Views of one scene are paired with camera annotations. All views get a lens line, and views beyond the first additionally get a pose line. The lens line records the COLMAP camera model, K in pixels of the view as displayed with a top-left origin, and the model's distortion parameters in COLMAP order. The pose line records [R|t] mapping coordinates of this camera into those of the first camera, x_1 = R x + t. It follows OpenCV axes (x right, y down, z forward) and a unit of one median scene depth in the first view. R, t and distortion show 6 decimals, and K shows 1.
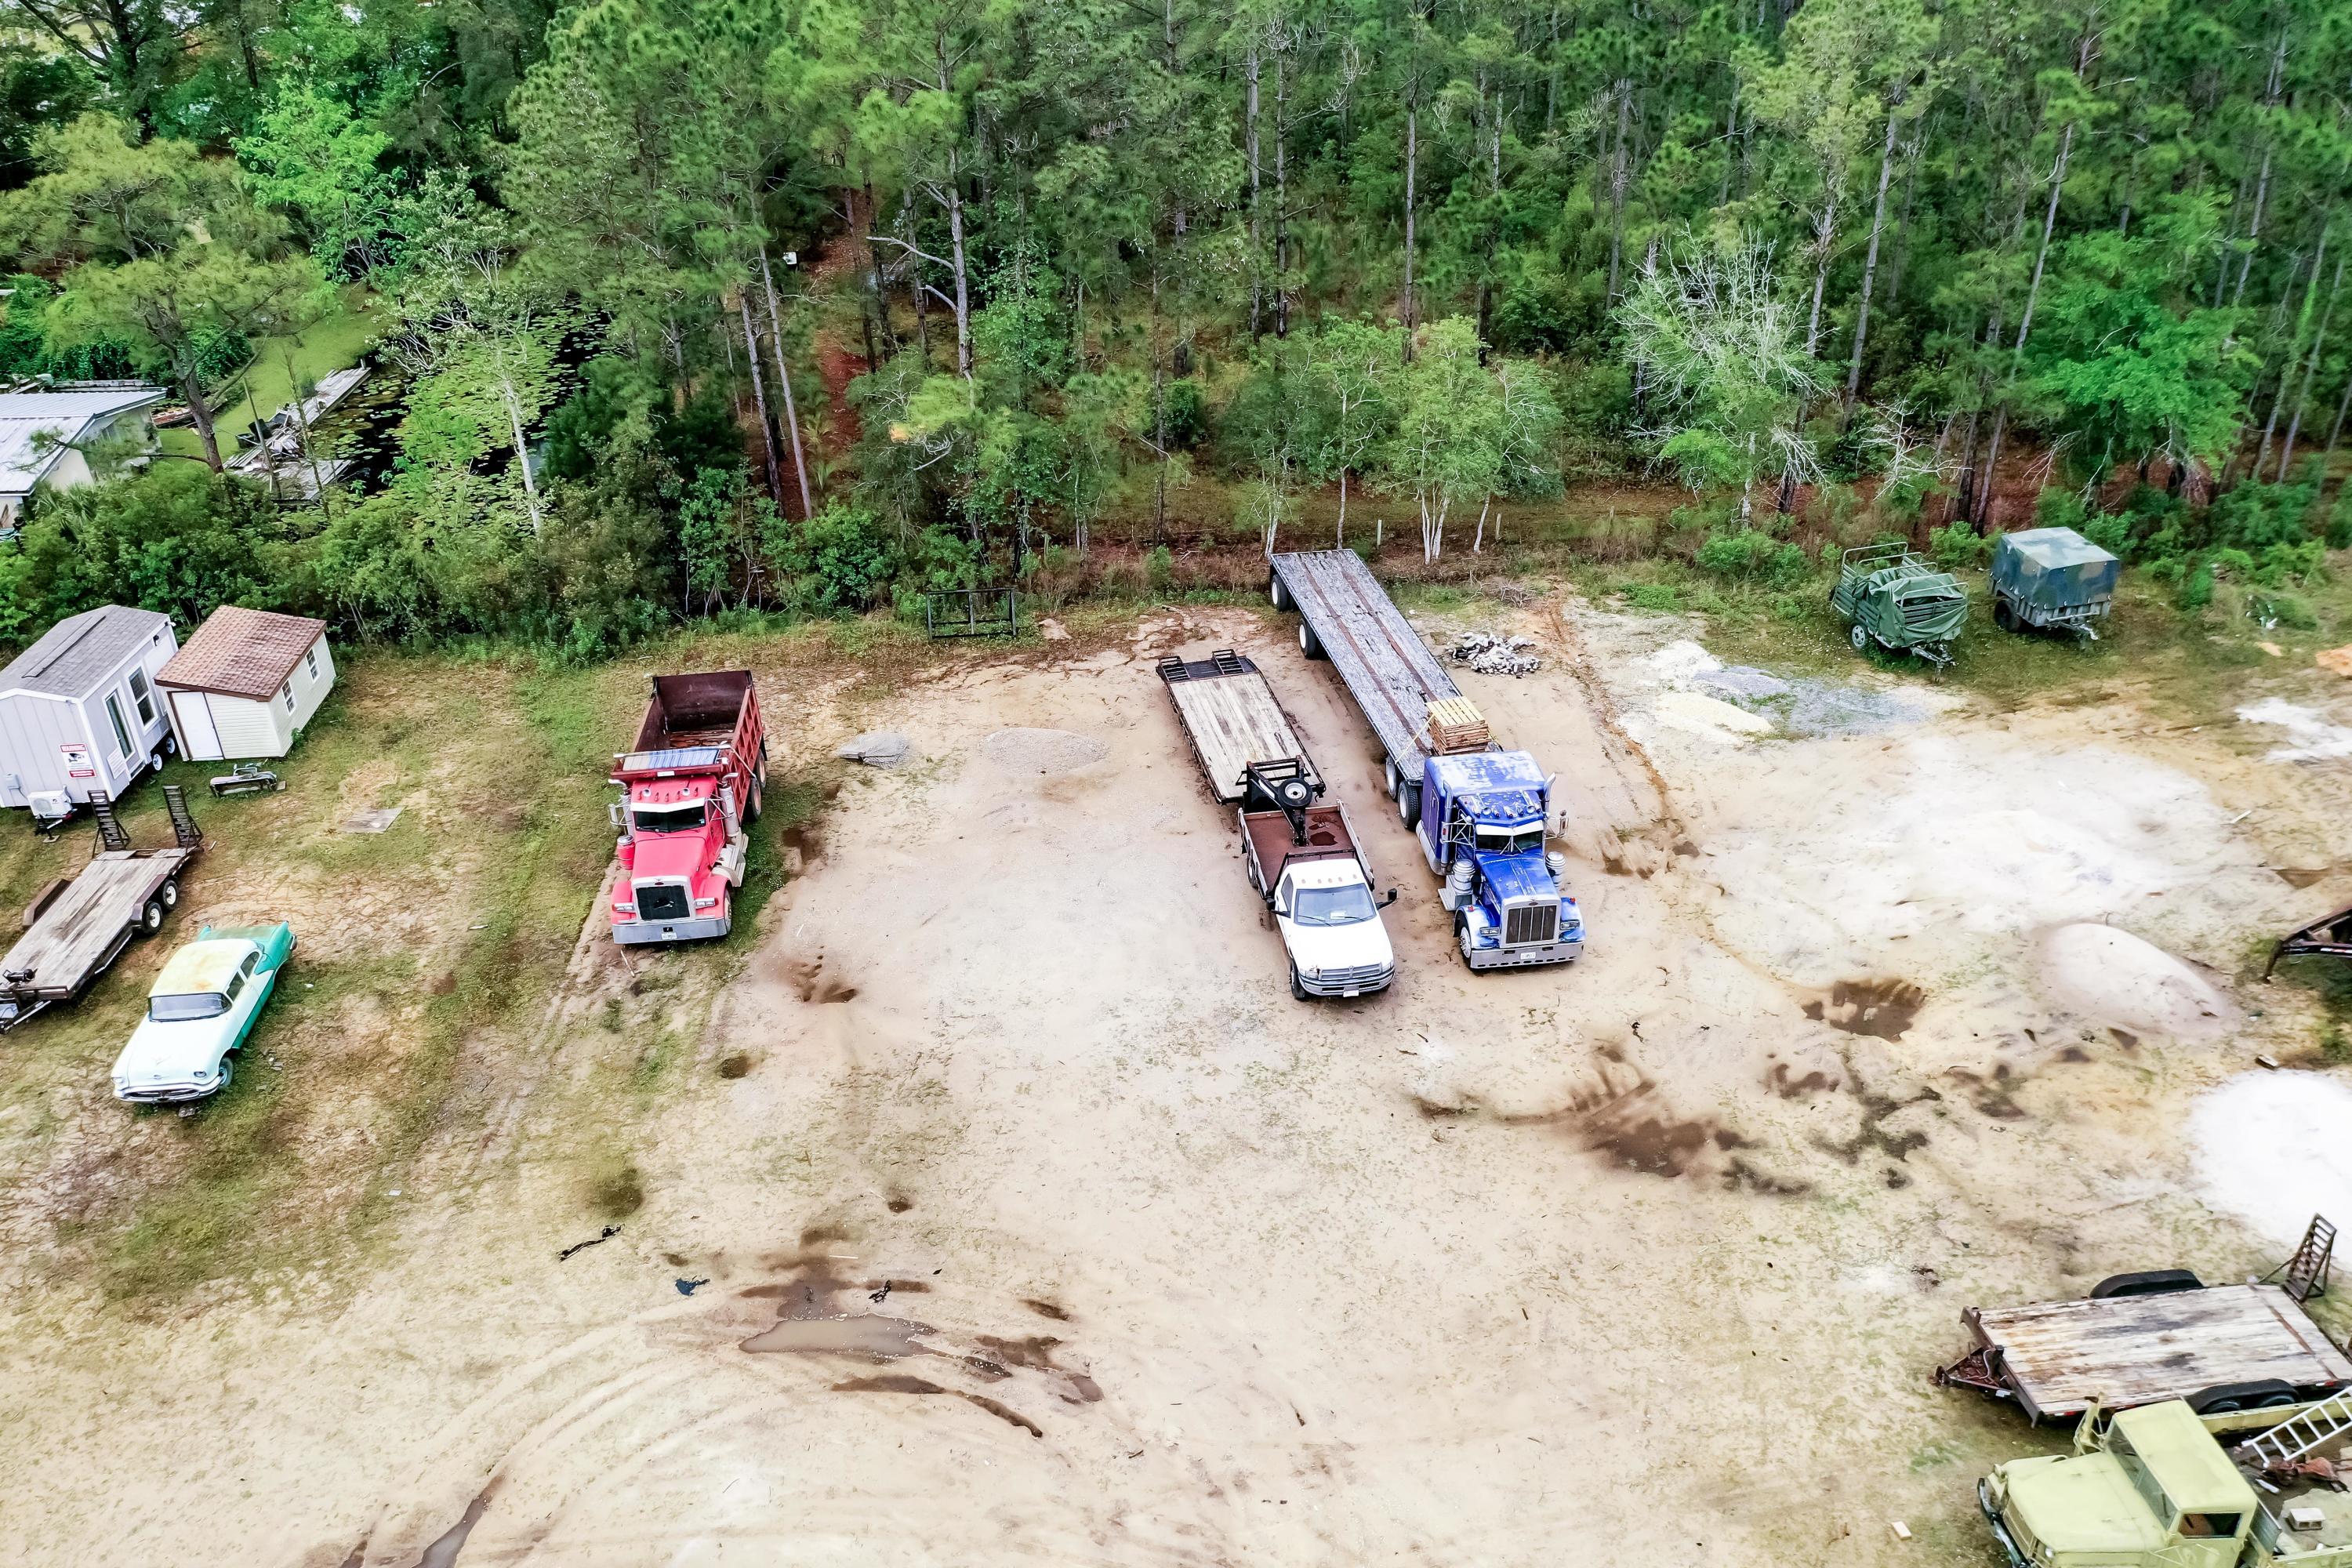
lens RADIAL K [[1891.2, 0, 1146.6], [0, 1891.2, 786.4], [0, 0, 1]] dist [-0.004586, 0.063436]
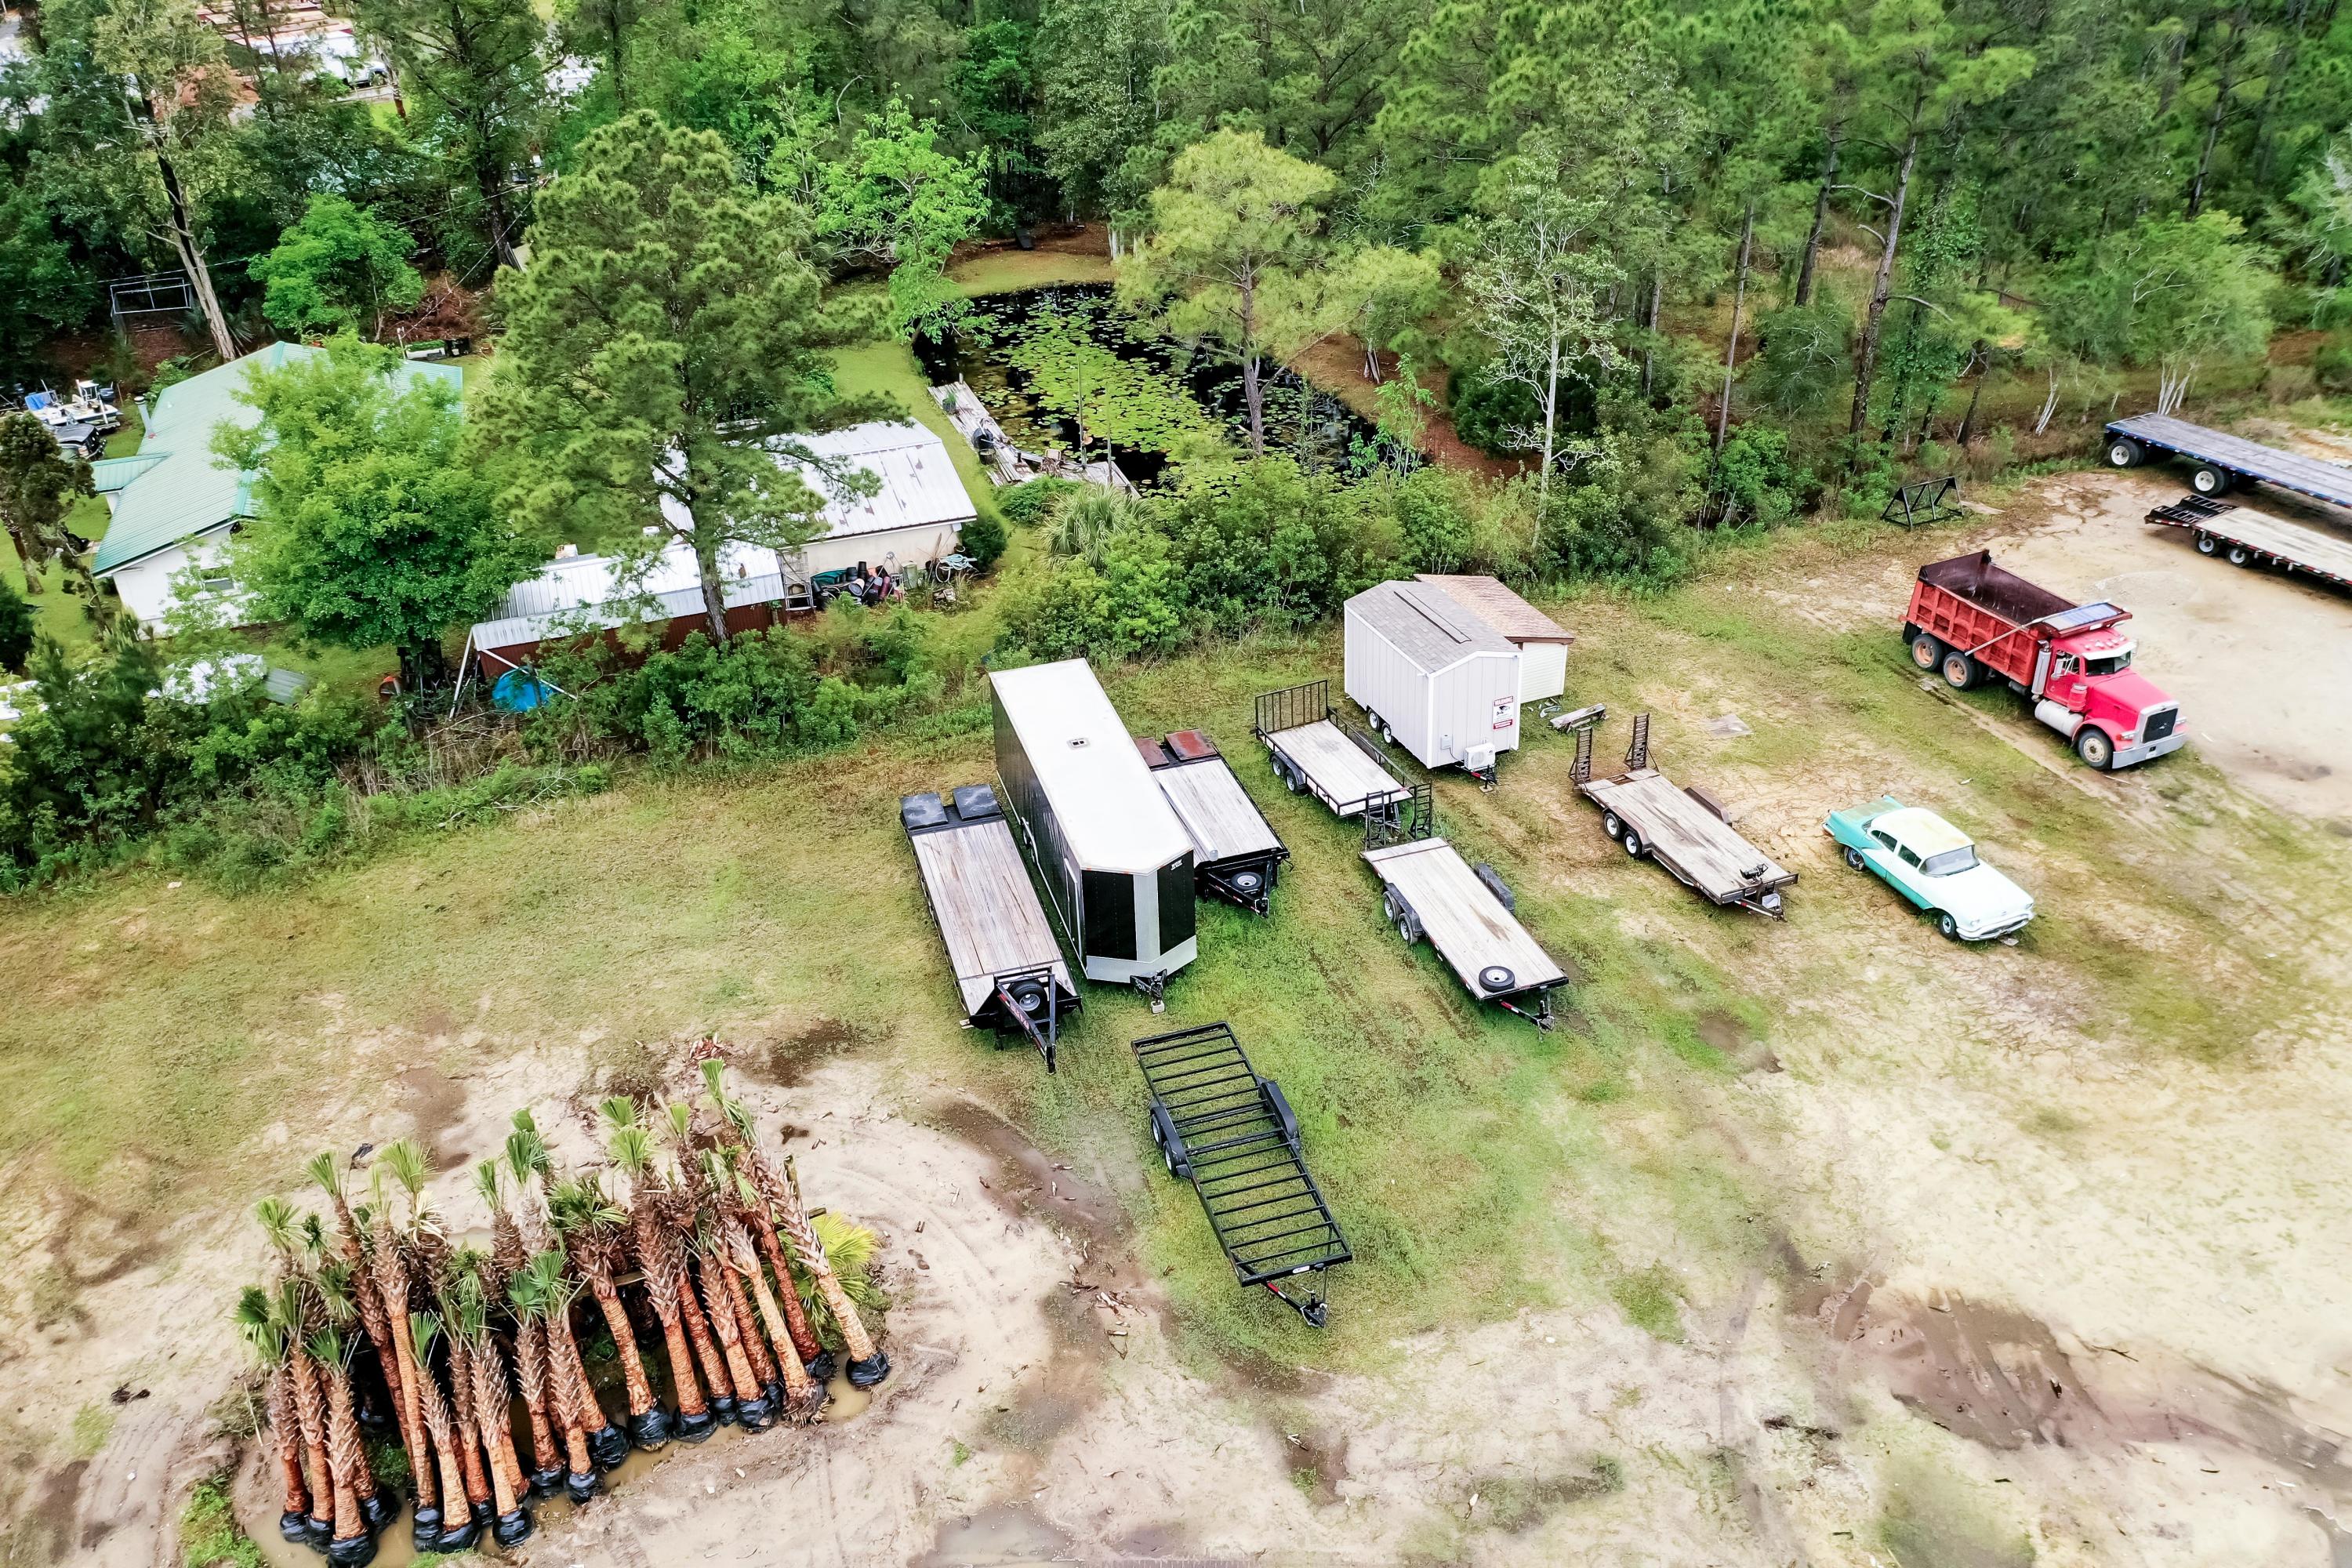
lens RADIAL K [[1898.5, 0, 1176.0], [0, 1898.5, 784.0], [0, 0, 1]] dist [-0.004744, 0.049224]
pose [[0.941798, -0.166189, 0.292230, -1.052092], [0.165063, 0.985866, 0.028689, -0.035063], [-0.292868, 0.021218, 0.955918, 0.019755]]
